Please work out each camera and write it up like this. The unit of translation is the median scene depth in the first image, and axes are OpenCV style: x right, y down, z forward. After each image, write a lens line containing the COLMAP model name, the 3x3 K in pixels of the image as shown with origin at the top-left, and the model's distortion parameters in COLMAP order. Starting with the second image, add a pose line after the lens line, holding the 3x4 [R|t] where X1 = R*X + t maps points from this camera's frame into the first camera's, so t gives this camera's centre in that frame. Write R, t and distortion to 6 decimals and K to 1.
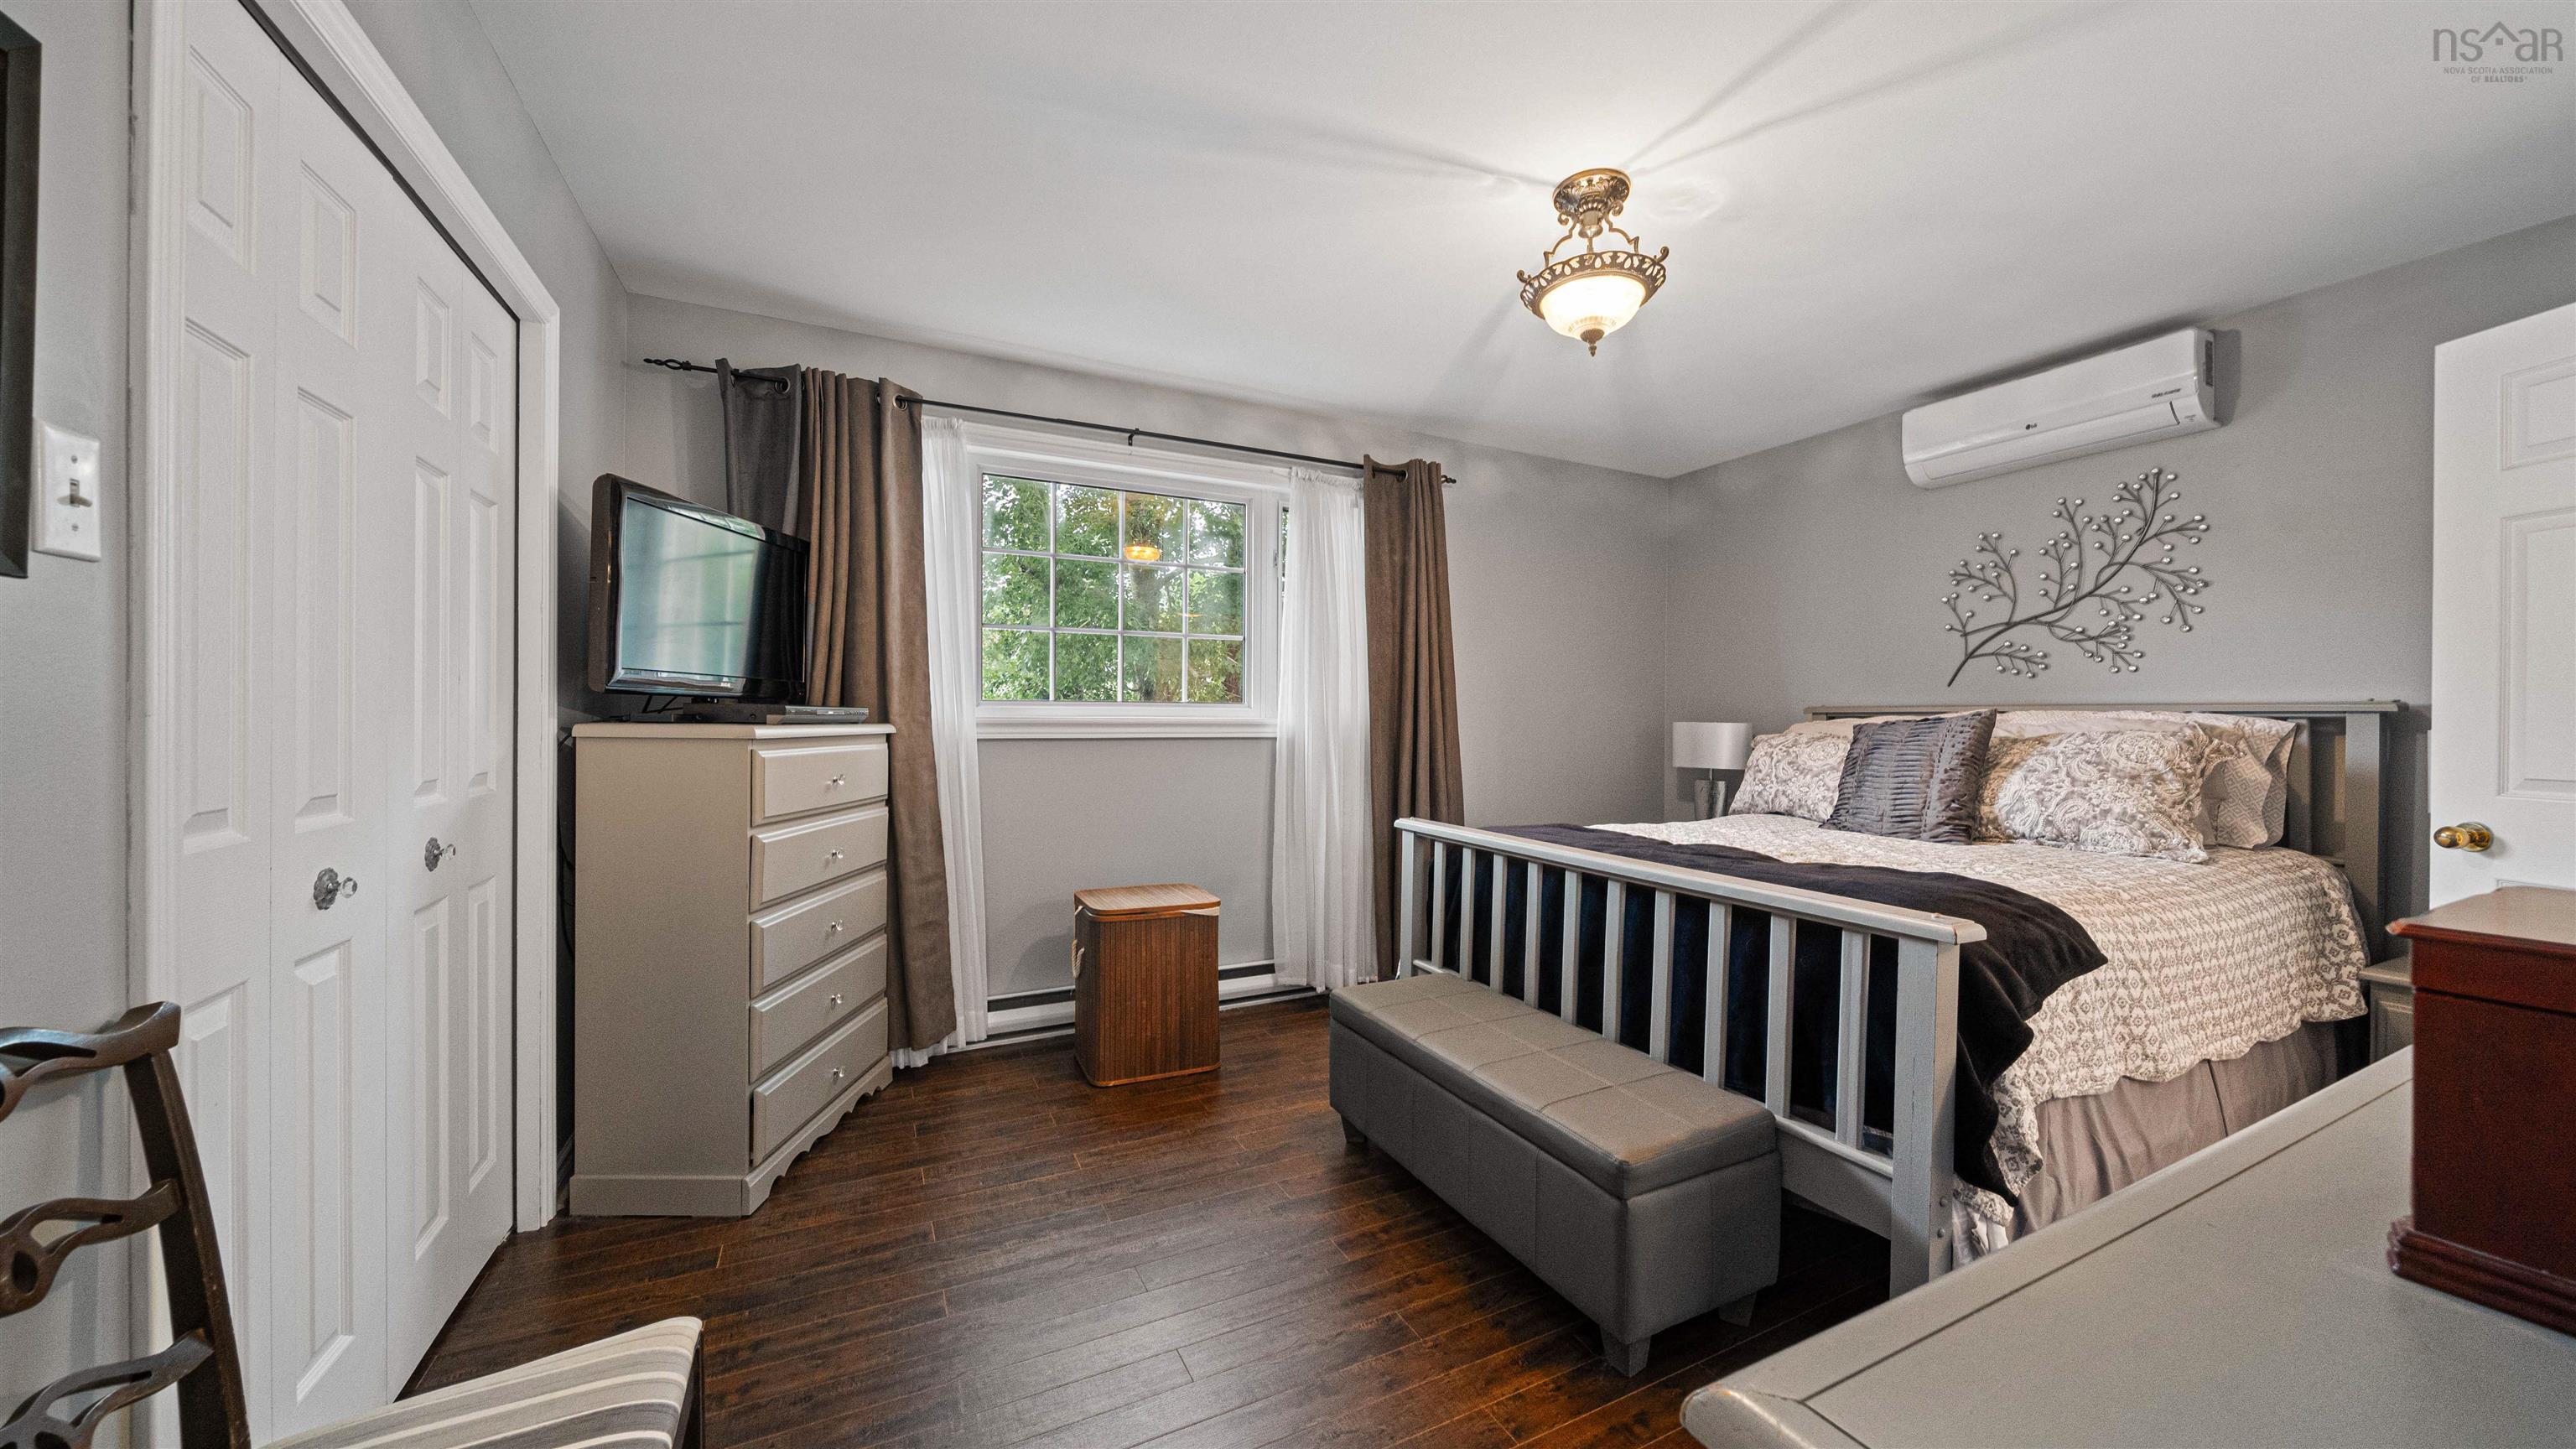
lens RADIAL K [[887.8, 0, 1288.0], [0, 887.8, 724.5], [0, 0, 1]] dist [-0.003927, 0.000023]
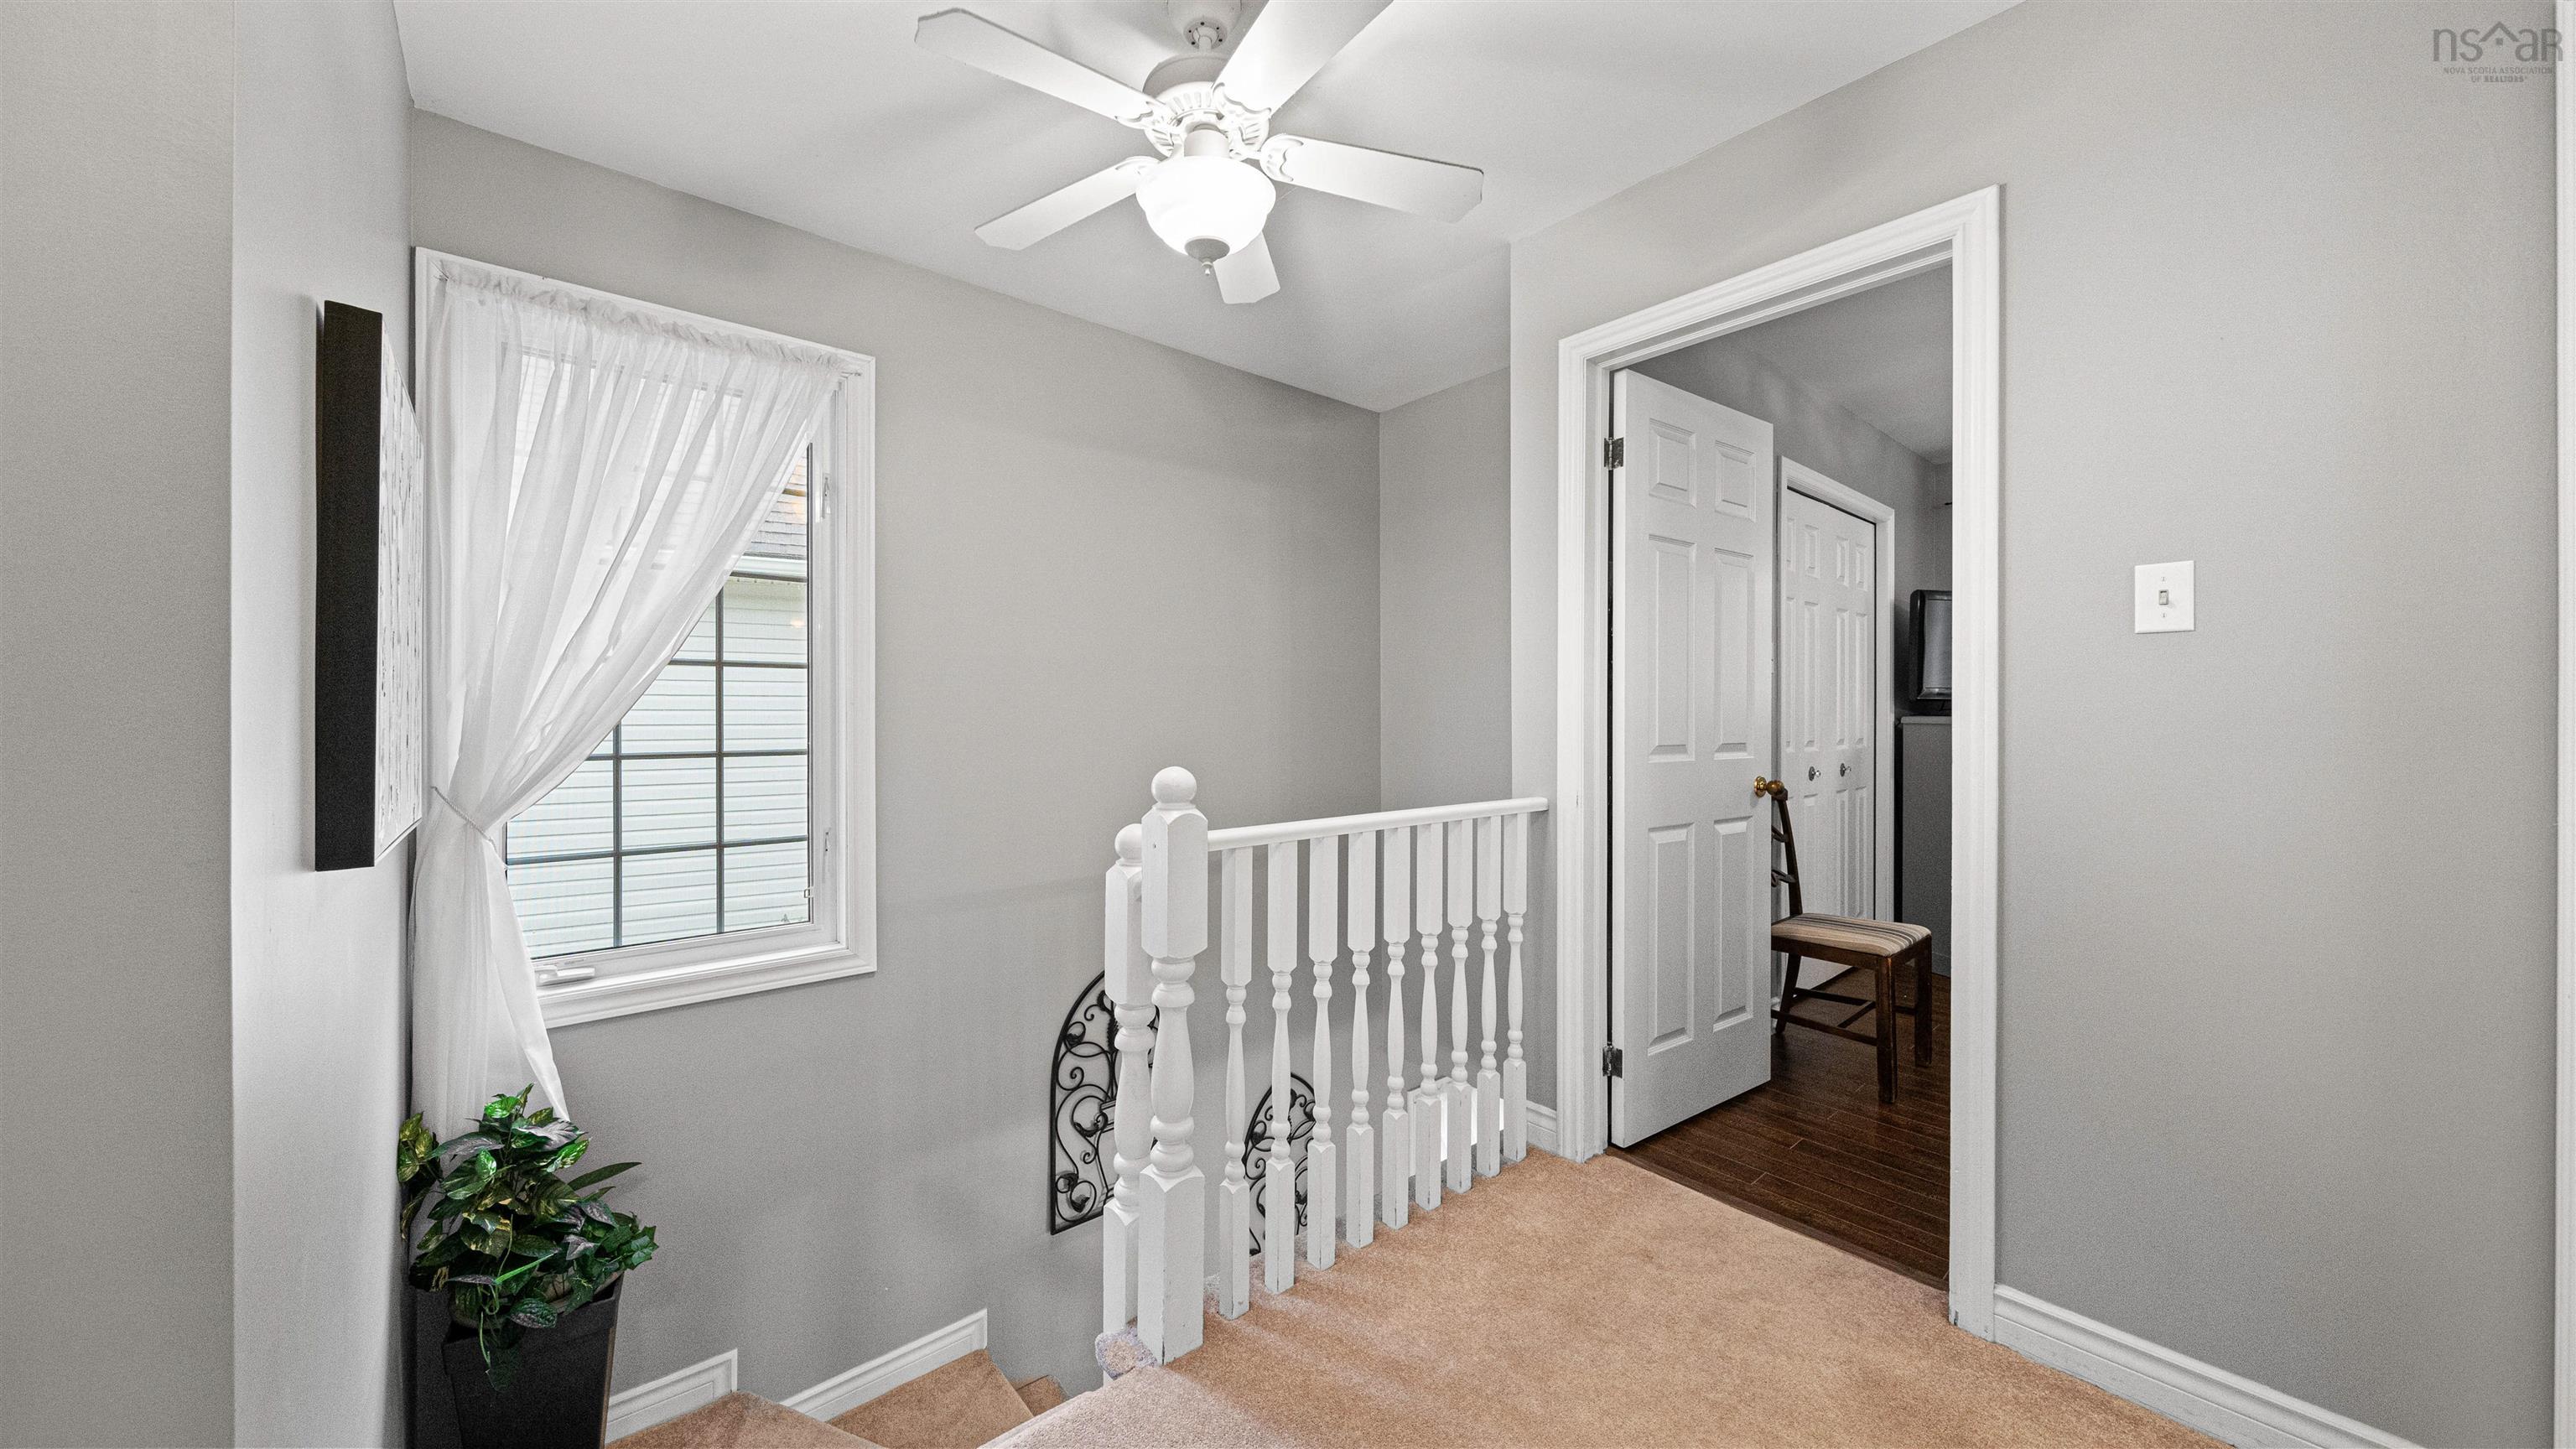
lens RADIAL K [[884.7, 0, 1288.0], [0, 884.7, 724.5], [0, 0, 1]] dist [-0.006309, -0.000205]
pose [[0.251635, -0.000423, -0.967822, 0.549058], [-0.000898, 0.999999, -0.000671, 0.013940], [0.967822, 0.001037, 0.251634, -0.598152]]
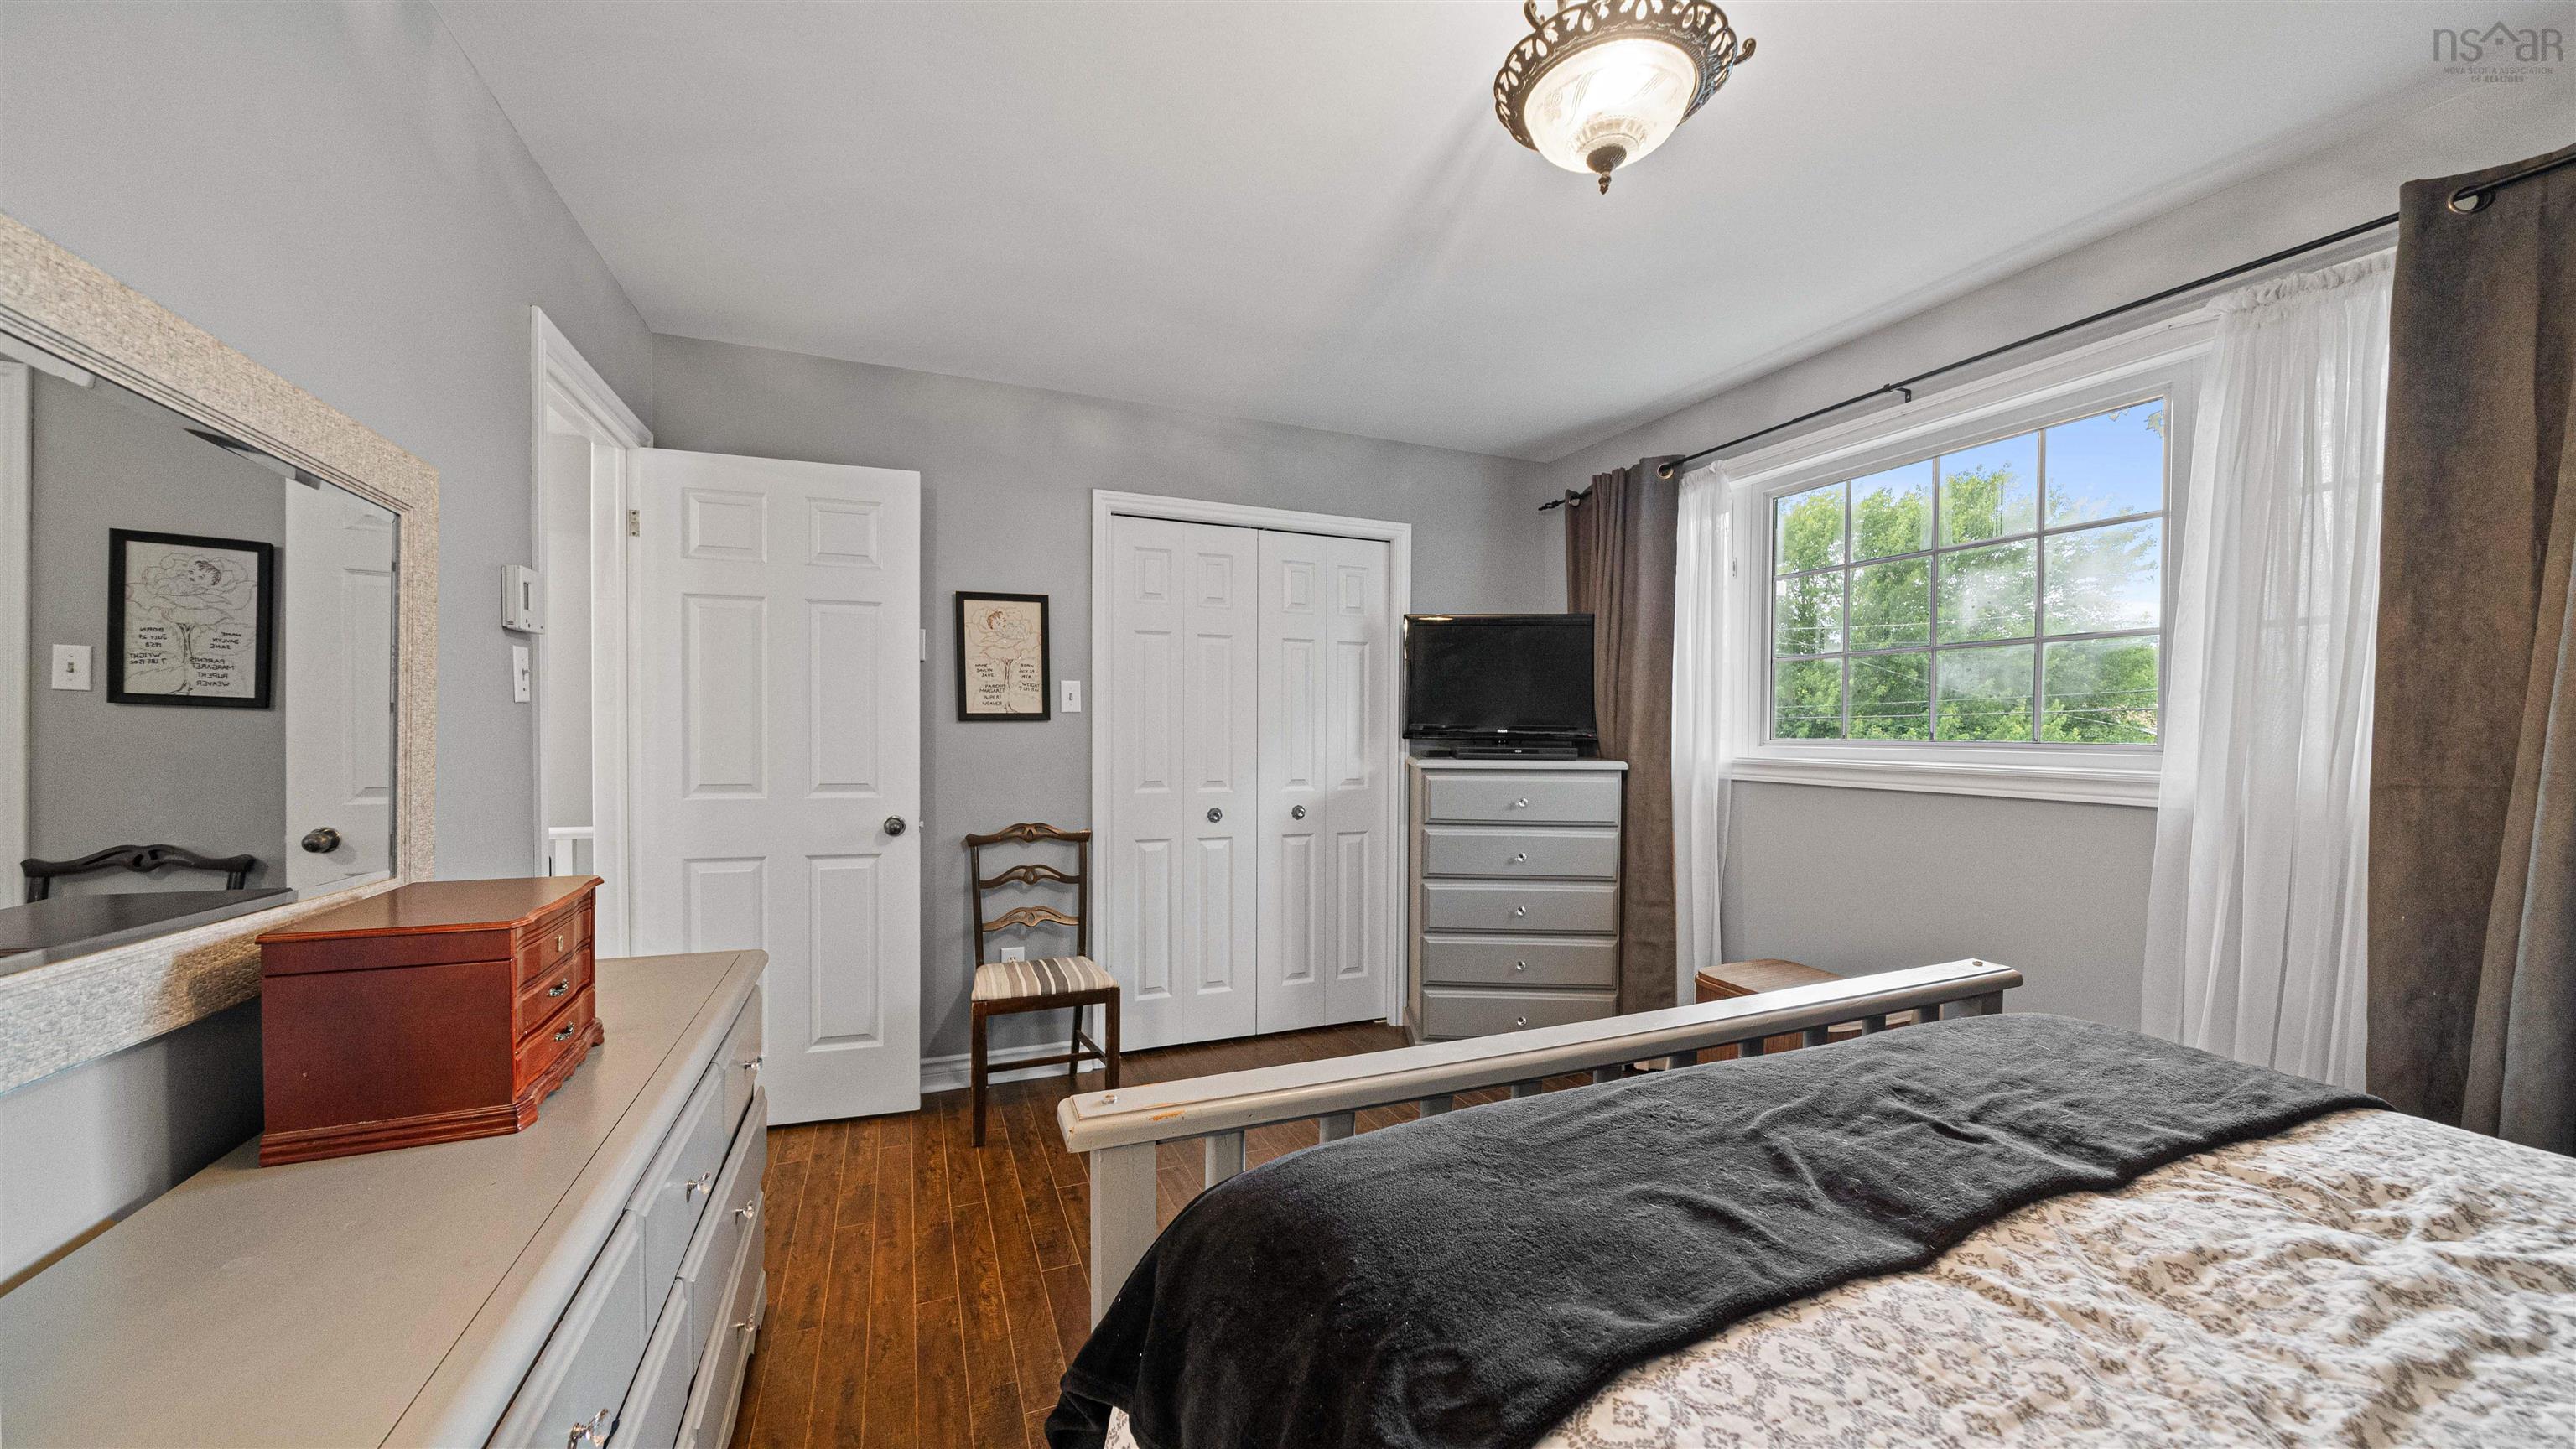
lens RADIAL K [[897.3, 0, 1282.0], [0, 897.3, 747.3], [0, 0, 1]] dist [-0.004570, -0.000134]
pose [[-0.059458, 0.015853, -0.998105, 0.720071], [-0.014597, 0.999753, 0.016749, -0.030550], [0.998124, 0.015565, -0.059212, 0.604612]]
